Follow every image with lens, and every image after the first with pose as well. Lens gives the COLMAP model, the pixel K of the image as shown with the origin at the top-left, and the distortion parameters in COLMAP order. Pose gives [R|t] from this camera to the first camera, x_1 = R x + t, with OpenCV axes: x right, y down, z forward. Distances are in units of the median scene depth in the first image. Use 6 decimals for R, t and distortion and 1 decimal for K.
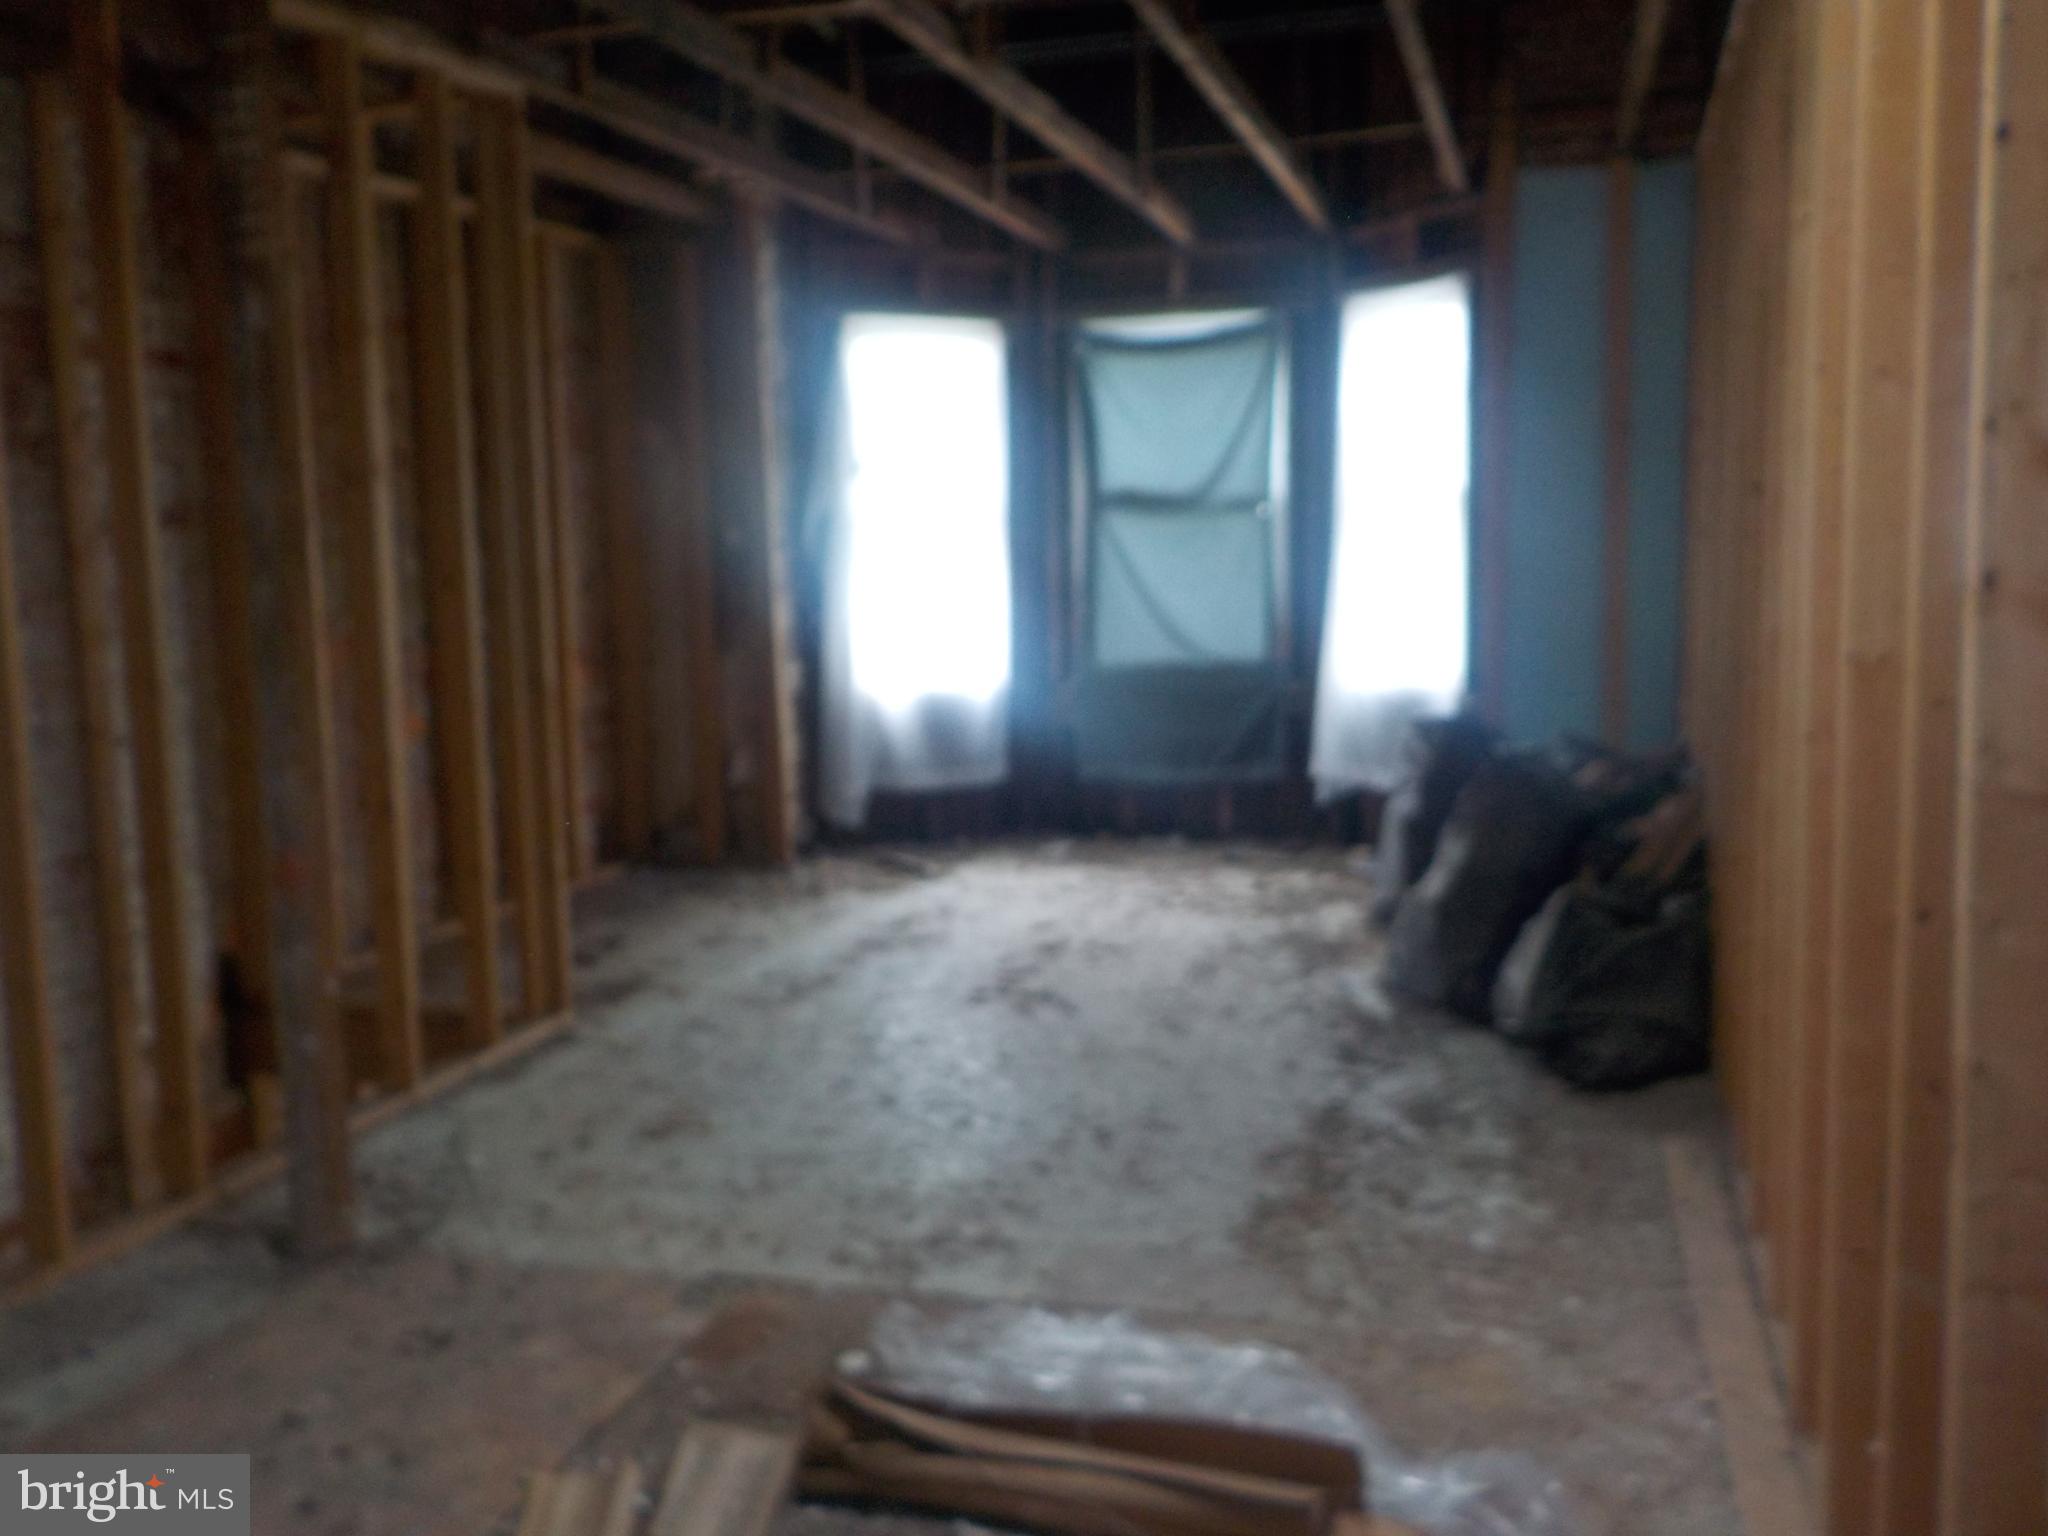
lens RADIAL K [[1918.8, 0, 1037.2], [0, 1918.8, 773.5], [0, 0, 1]] dist [0.010791, 0.000000]
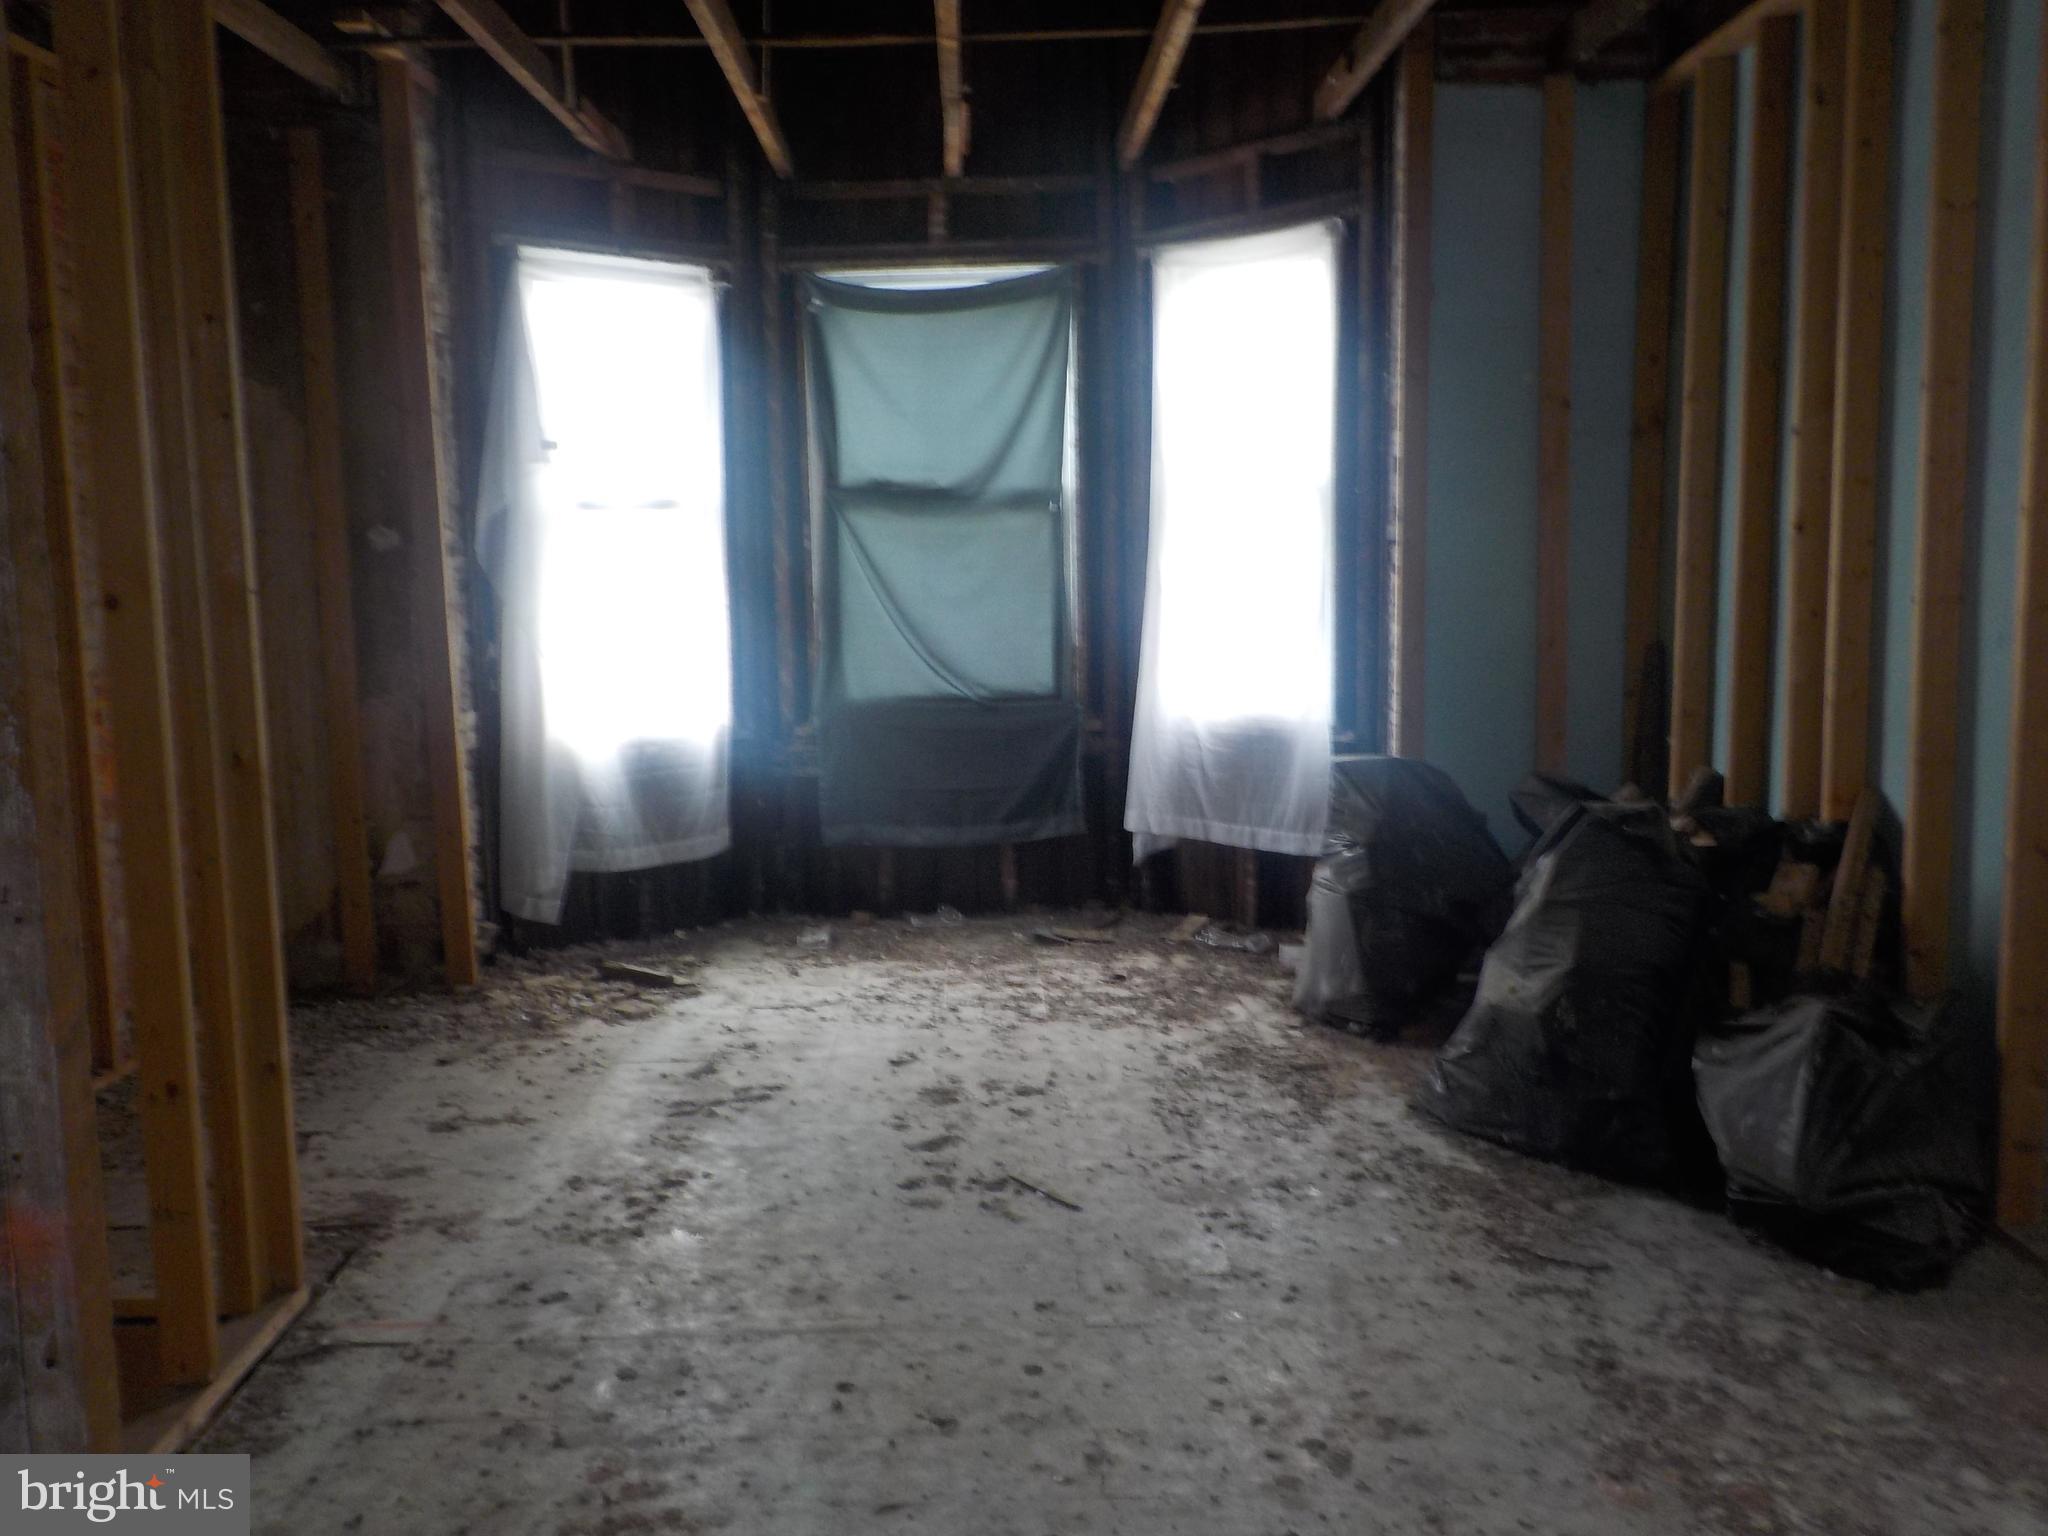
lens RADIAL K [[1918.8, 0, 1009.2], [0, 1918.8, 759.4], [0, 0, 1]] dist [0.010791, 0.000000]
pose [[0.958837, -0.033342, 0.281992, -0.133405], [0.037559, 0.999249, -0.009560, -0.023059], [-0.281462, 0.019758, 0.959369, 0.227637]]
